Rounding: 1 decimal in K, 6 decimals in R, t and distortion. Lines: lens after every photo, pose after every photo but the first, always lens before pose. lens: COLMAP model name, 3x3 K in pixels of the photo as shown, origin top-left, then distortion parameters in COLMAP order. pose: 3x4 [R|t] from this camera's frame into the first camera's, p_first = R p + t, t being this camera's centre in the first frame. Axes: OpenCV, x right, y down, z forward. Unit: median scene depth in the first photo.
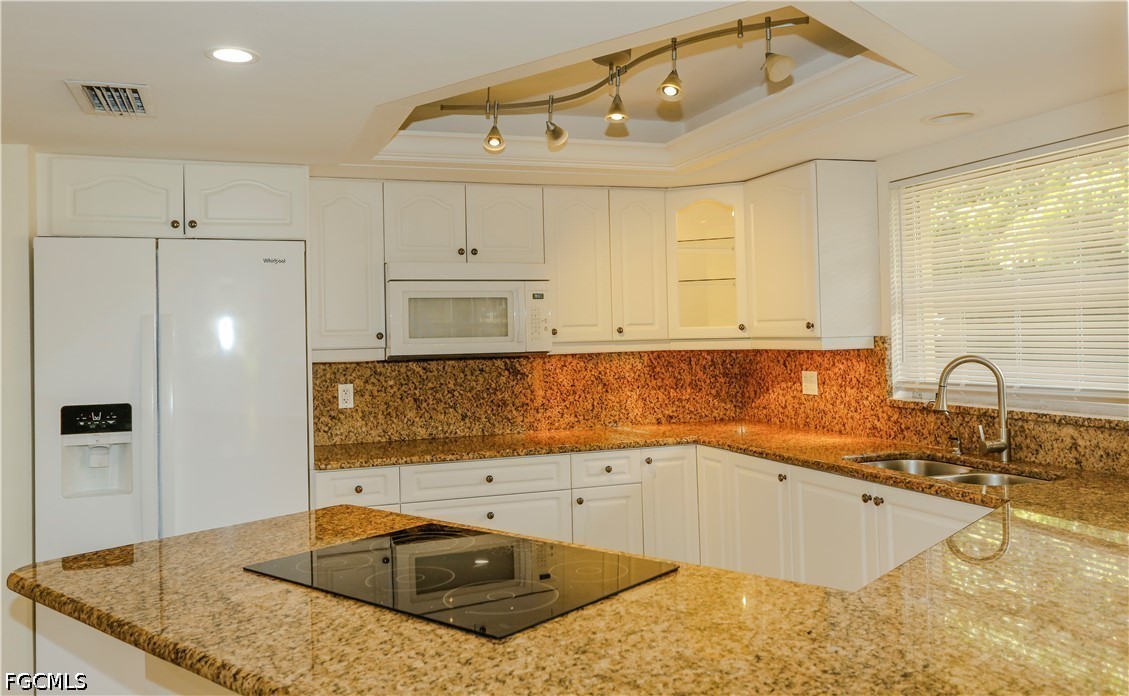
lens RADIAL K [[922.0, 0, 560.1], [0, 922.0, 348.8], [0, 0, 1]] dist [-0.032817, -0.003027]
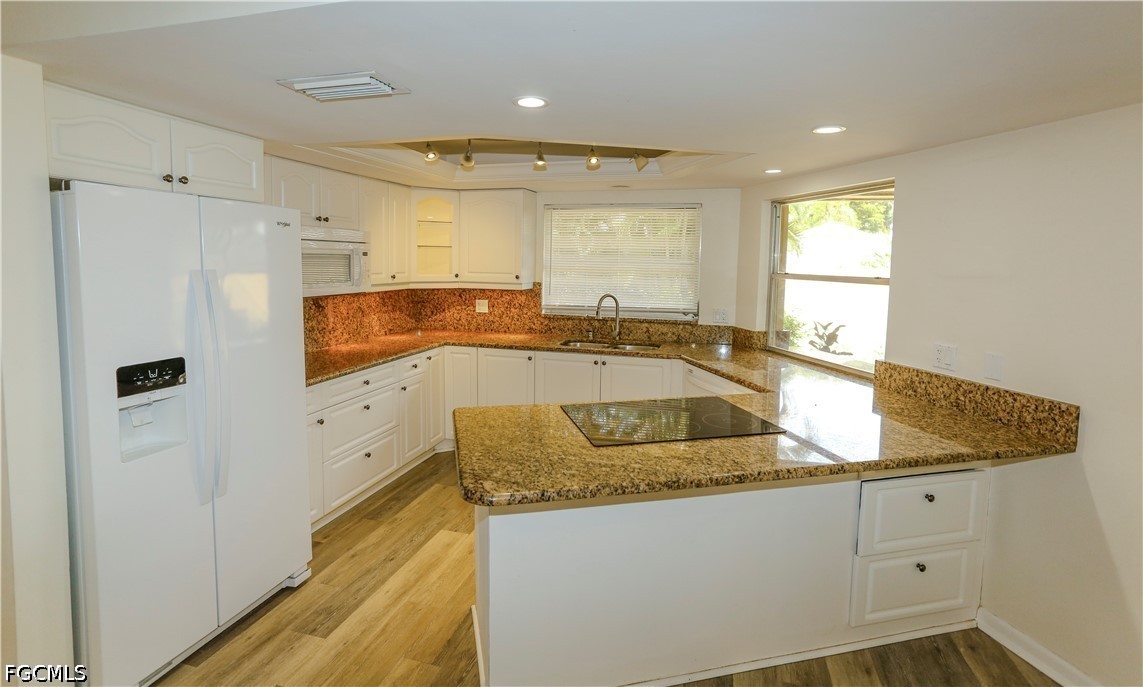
lens RADIAL K [[550.5, 0, 578.3], [0, 550.5, 303.5], [0, 0, 1]] dist [-0.001102, 0.002567]
pose [[0.585301, -0.032249, 0.810174, -0.550281], [-0.014077, 0.998654, 0.049921, -0.028331], [-0.810694, -0.040624, 0.584060, 0.224000]]
